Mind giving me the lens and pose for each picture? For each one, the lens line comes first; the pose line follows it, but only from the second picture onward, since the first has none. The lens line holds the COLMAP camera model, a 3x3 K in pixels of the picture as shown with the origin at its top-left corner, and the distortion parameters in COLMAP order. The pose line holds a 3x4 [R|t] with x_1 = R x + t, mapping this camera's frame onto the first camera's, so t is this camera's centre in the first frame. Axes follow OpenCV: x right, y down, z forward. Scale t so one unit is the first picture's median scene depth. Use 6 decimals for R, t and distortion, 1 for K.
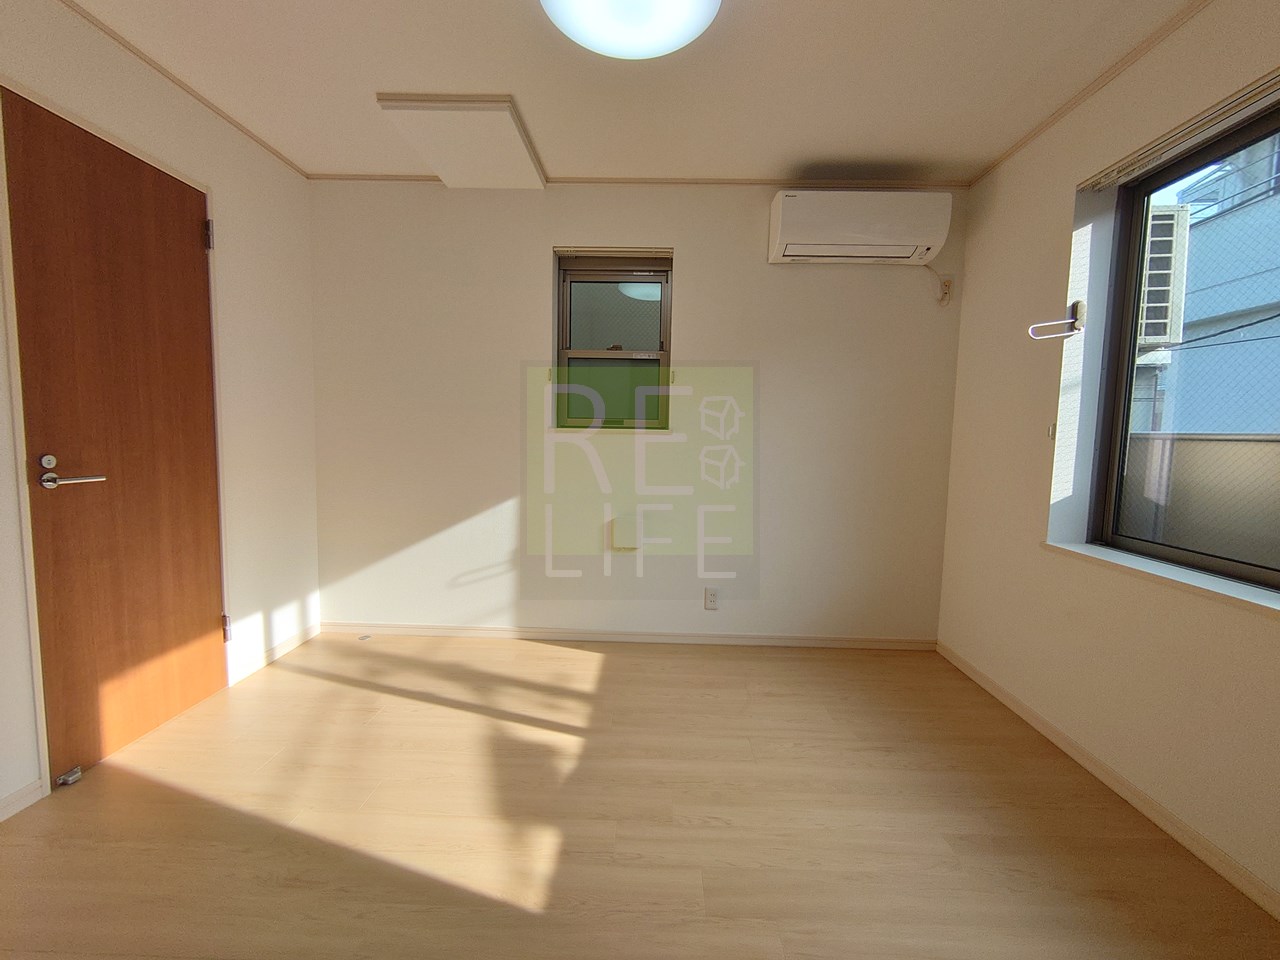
lens RADIAL K [[551.4, 0, 645.5], [0, 551.4, 480.0], [0, 0, 1]] dist [0.001082, -0.001946]
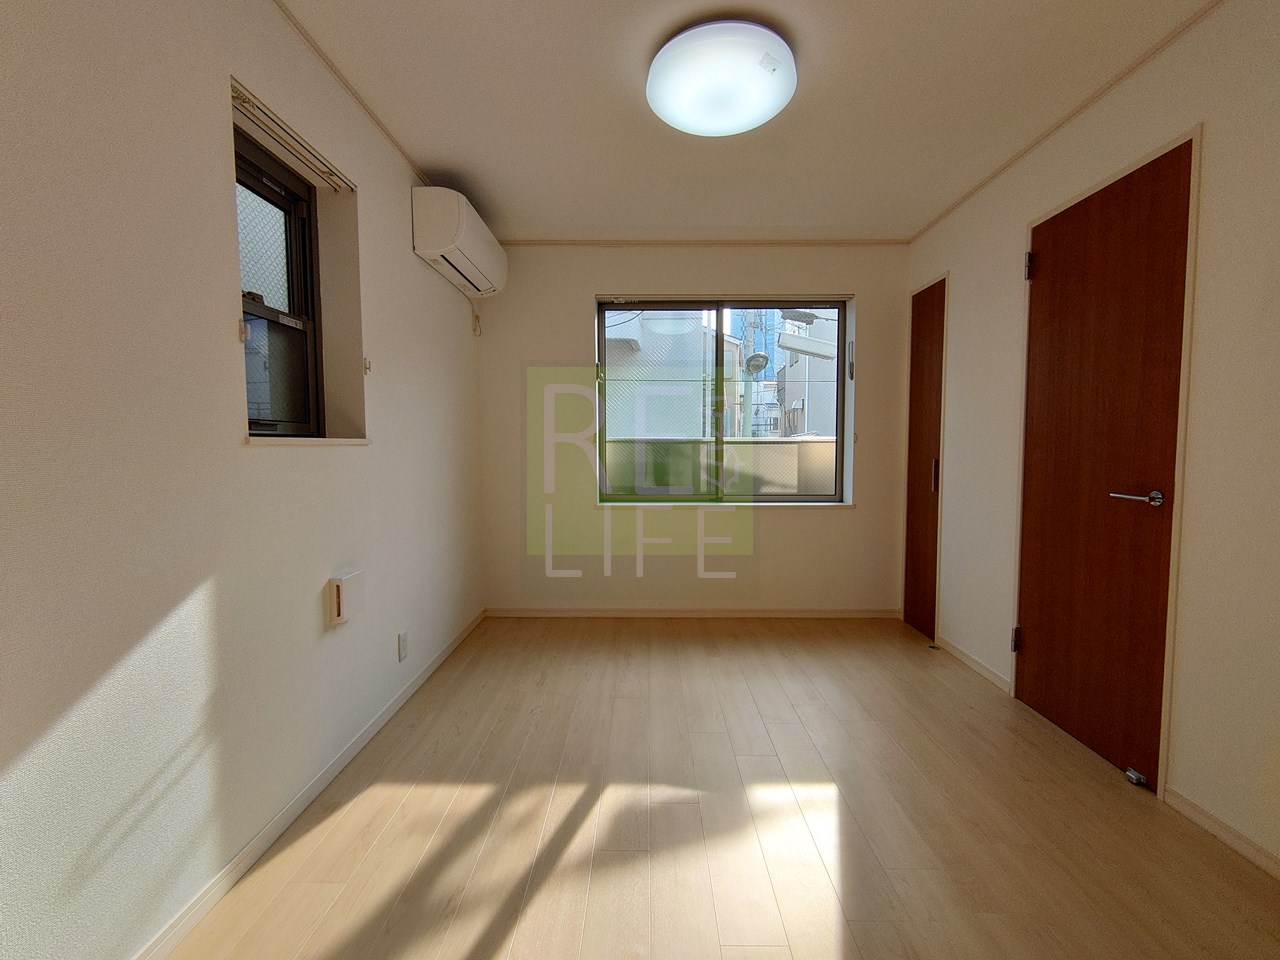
lens RADIAL K [[522.2, 0, 675.0], [0, 522.2, 473.3], [0, 0, 1]] dist [-0.014838, -0.000806]
pose [[-0.013213, -0.081778, 0.996563, -0.796636], [0.091890, 0.992333, 0.082649, -0.078976], [-0.995682, 0.092666, -0.005597, 0.751130]]
